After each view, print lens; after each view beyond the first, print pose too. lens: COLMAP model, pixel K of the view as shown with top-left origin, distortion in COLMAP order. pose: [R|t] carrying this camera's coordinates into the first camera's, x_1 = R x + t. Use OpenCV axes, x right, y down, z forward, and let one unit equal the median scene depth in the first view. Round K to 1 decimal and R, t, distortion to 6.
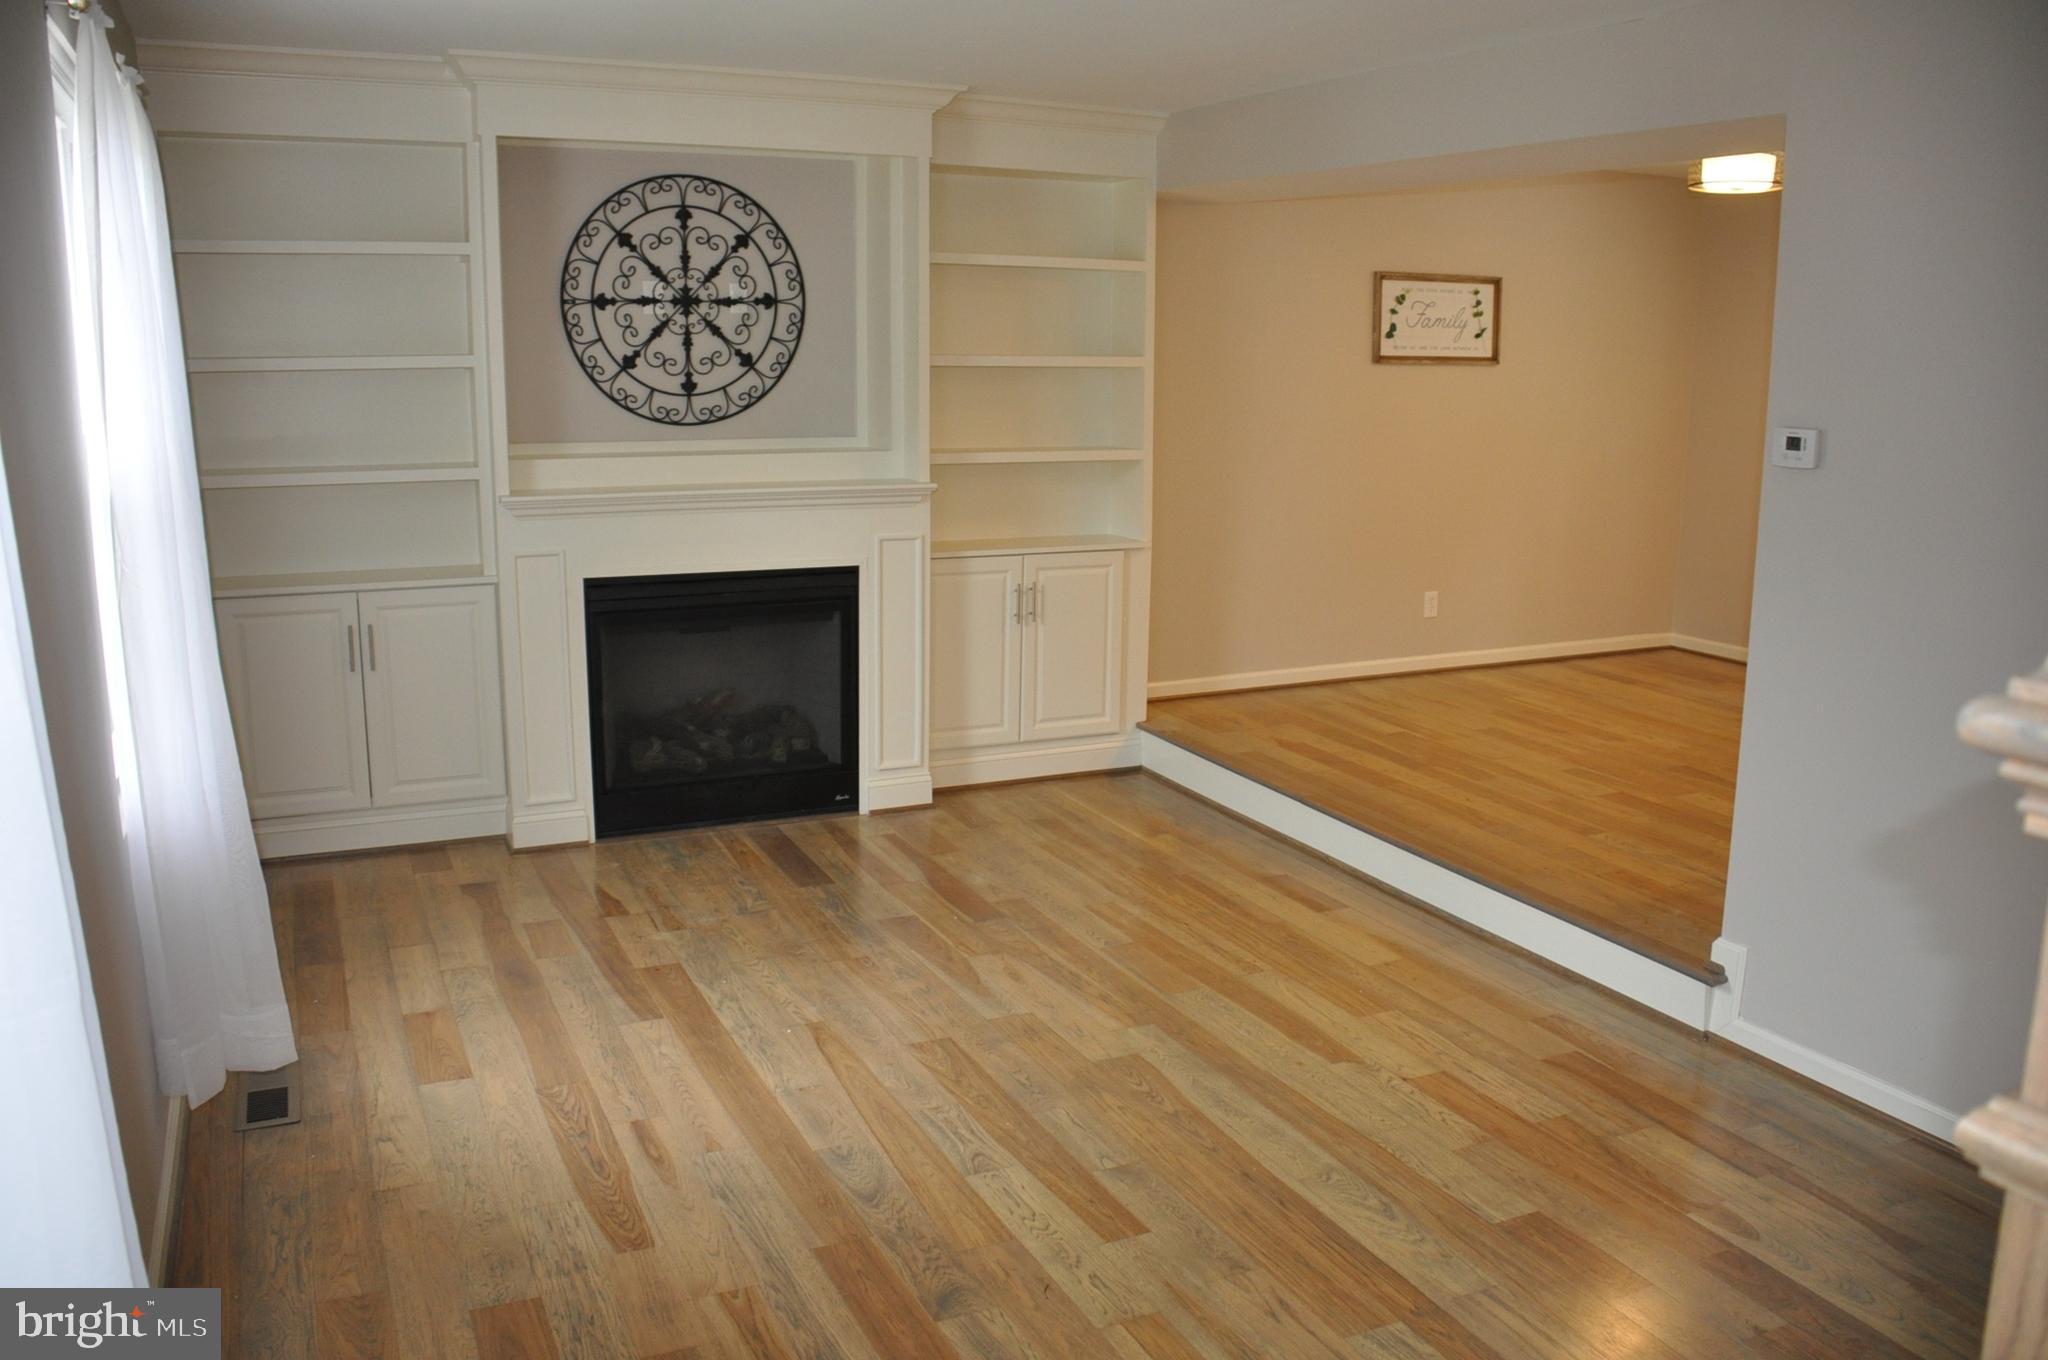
lens RADIAL K [[1583.8, 0, 1025.0], [0, 1583.8, 676.9], [0, 0, 1]] dist [-0.122263, 0.035417]
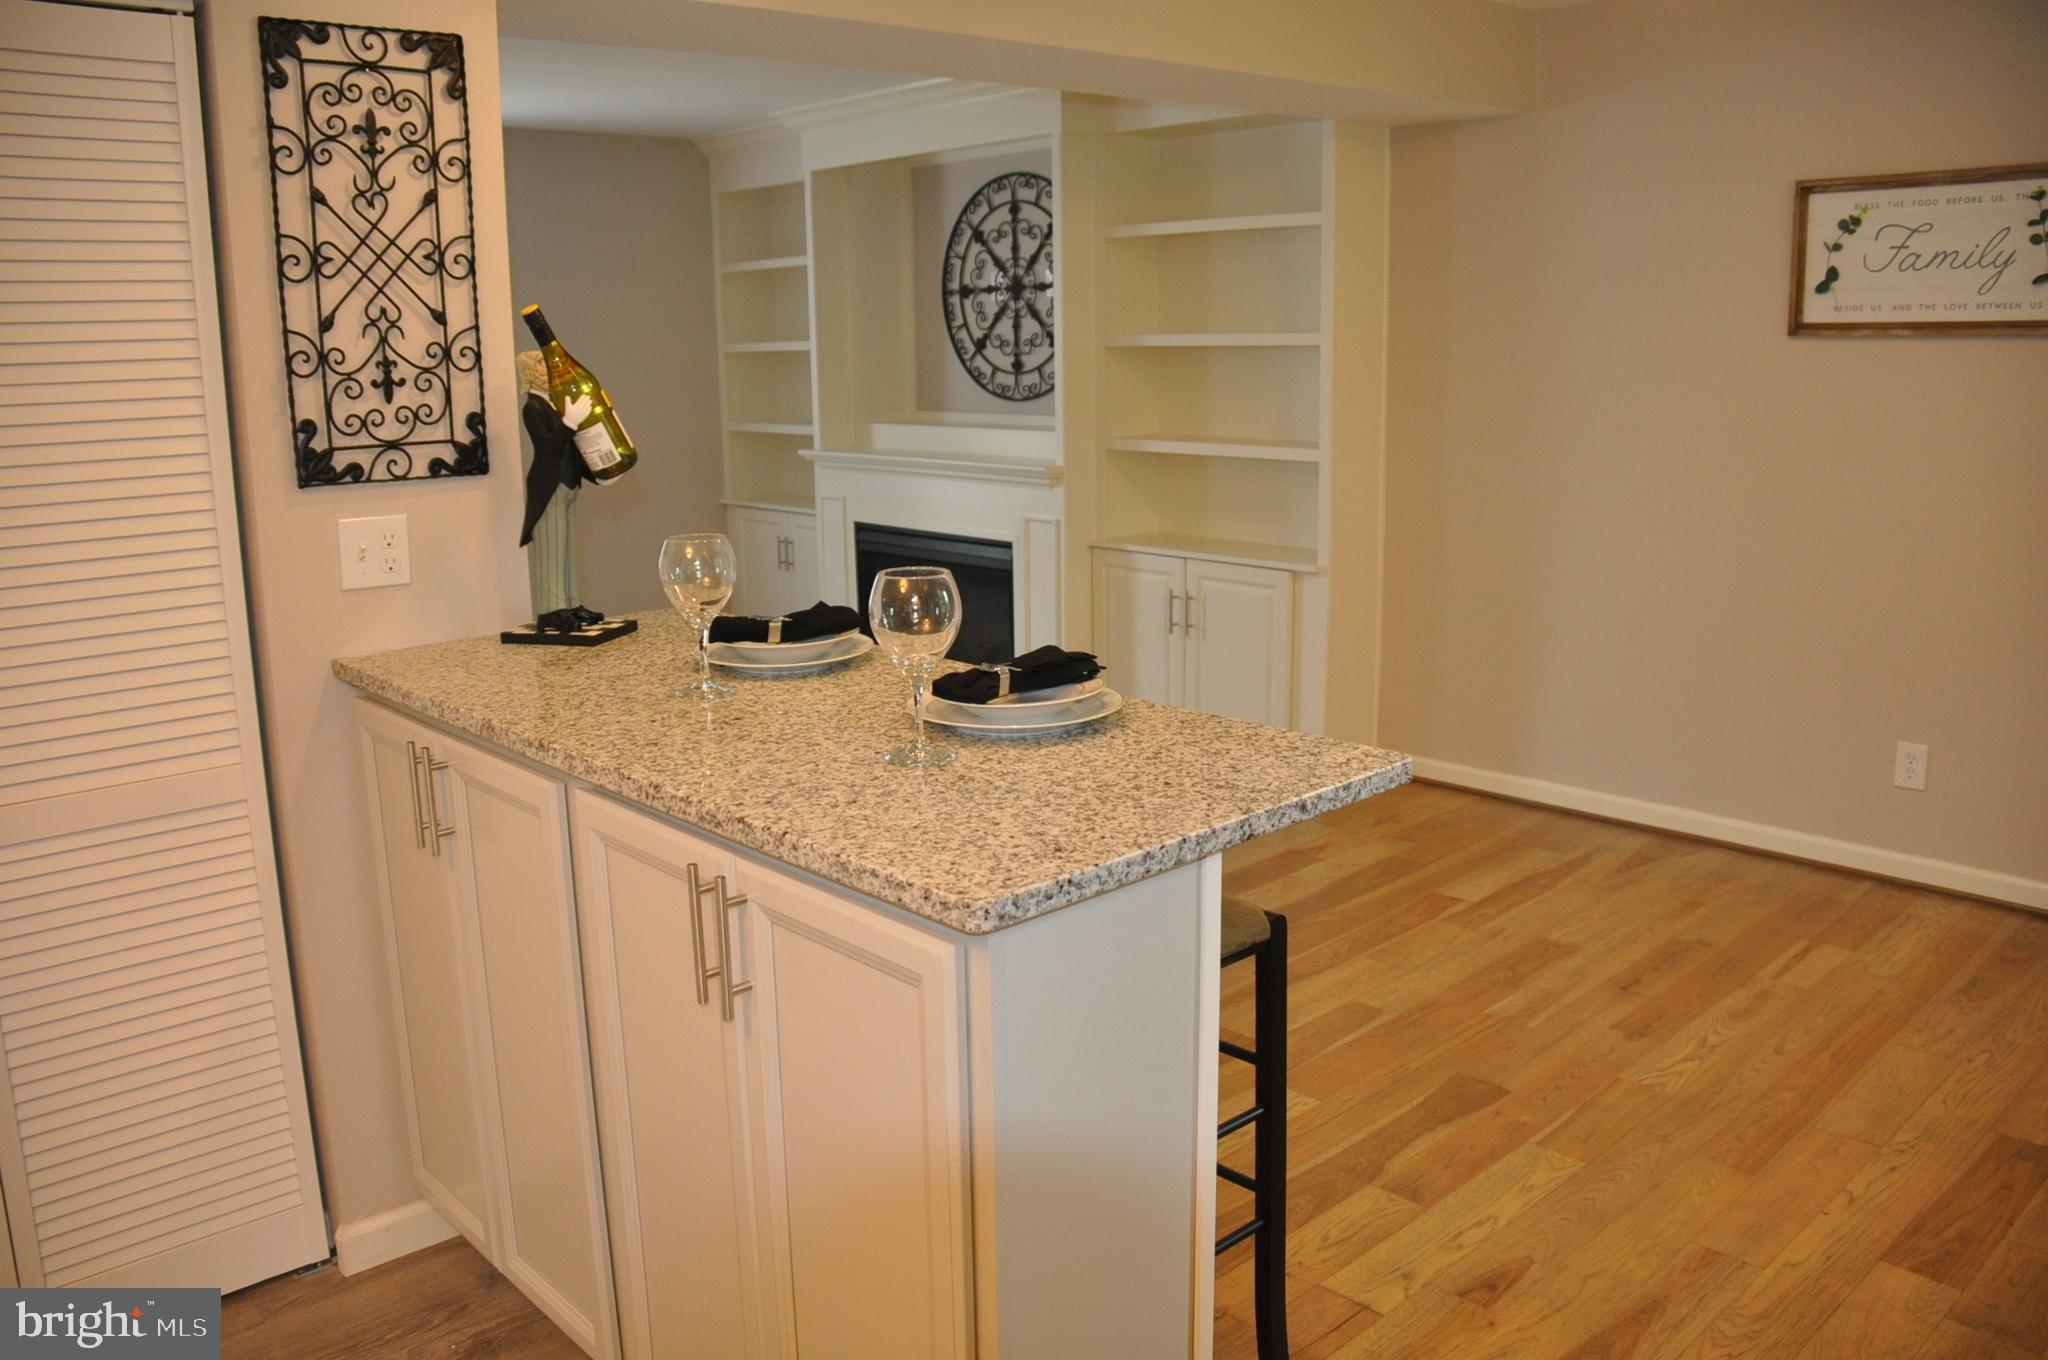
lens RADIAL K [[1583.8, 0, 1016.4], [0, 1583.8, 670.2], [0, 0, 1]] dist [-0.122263, 0.035417]
pose [[0.295839, 0.185334, -0.937086, 0.862556], [-0.168393, 0.975753, 0.139820, -0.131339], [0.940278, 0.116434, 0.319875, 0.671726]]
